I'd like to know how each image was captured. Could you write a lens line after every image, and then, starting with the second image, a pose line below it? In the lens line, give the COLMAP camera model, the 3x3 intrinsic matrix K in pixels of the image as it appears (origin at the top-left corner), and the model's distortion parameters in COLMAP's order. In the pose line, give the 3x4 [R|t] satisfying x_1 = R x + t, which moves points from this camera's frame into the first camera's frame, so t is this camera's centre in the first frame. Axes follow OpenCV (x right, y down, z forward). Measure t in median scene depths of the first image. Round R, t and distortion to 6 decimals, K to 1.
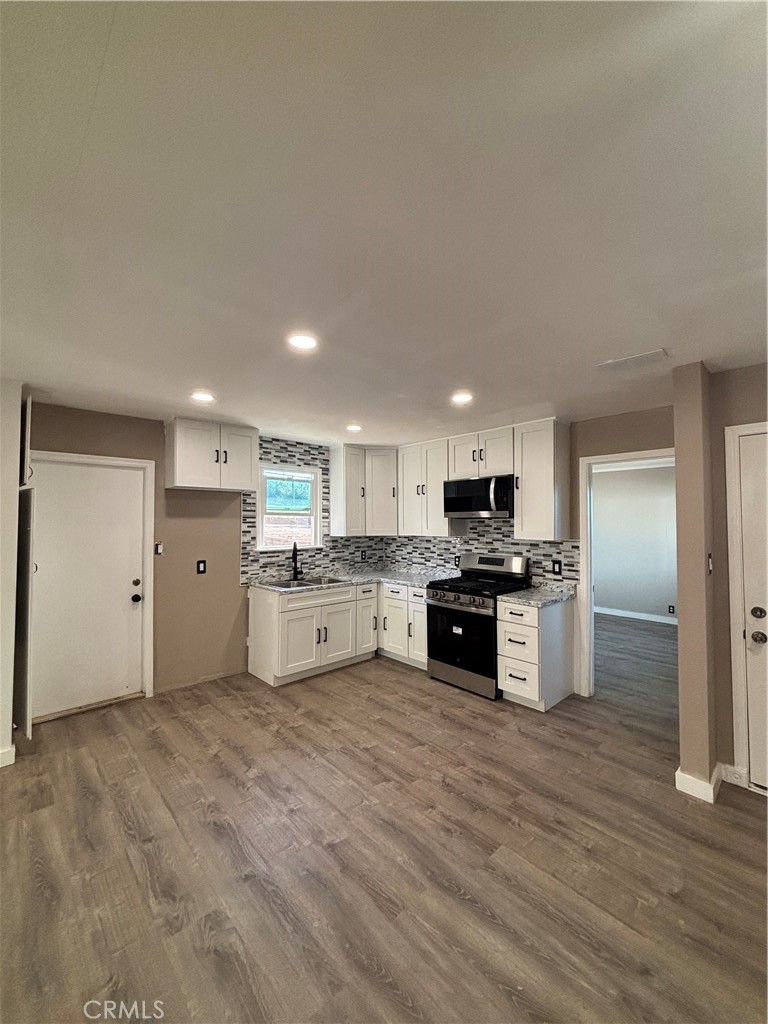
lens RADIAL K [[413.9, 0, 384.0], [0, 413.9, 512.0], [0, 0, 1]] dist [-0.001636, 0.005568]
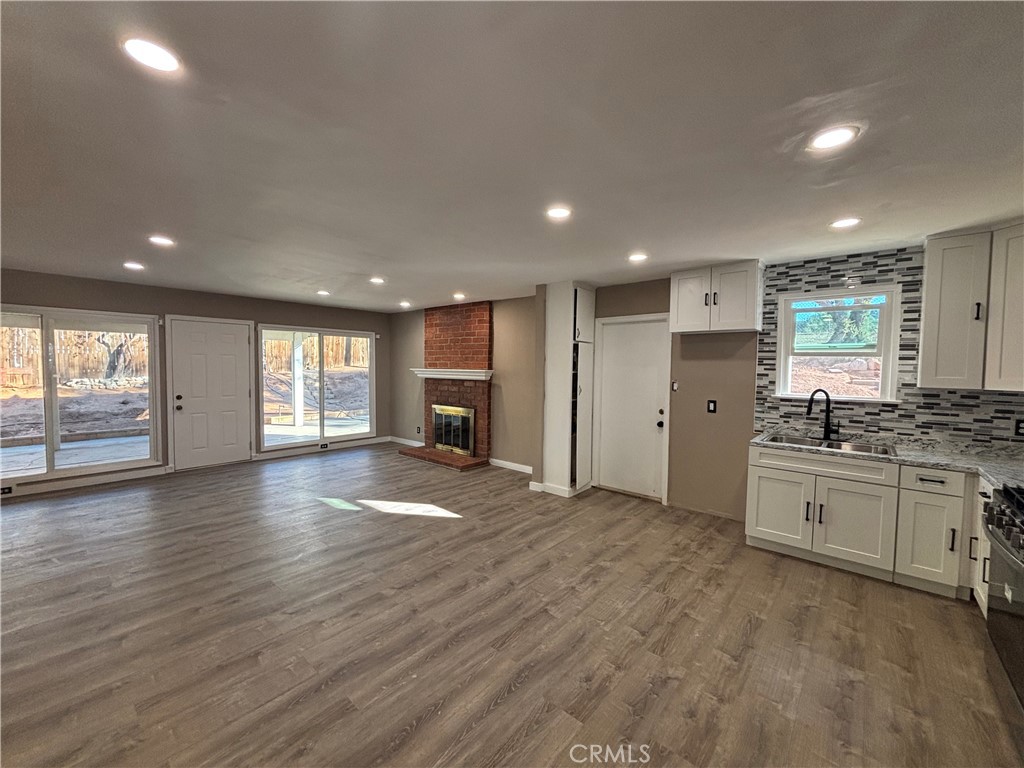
lens RADIAL K [[413.9, 0, 512.8], [0, 413.9, 388.9], [0, 0, 1]] dist [-0.001636, 0.005568]
pose [[0.119551, 0.056582, -0.991214, 0.536362], [0.009001, 0.998272, 0.058070, 0.022300], [0.992787, -0.015864, 0.118836, 0.372302]]
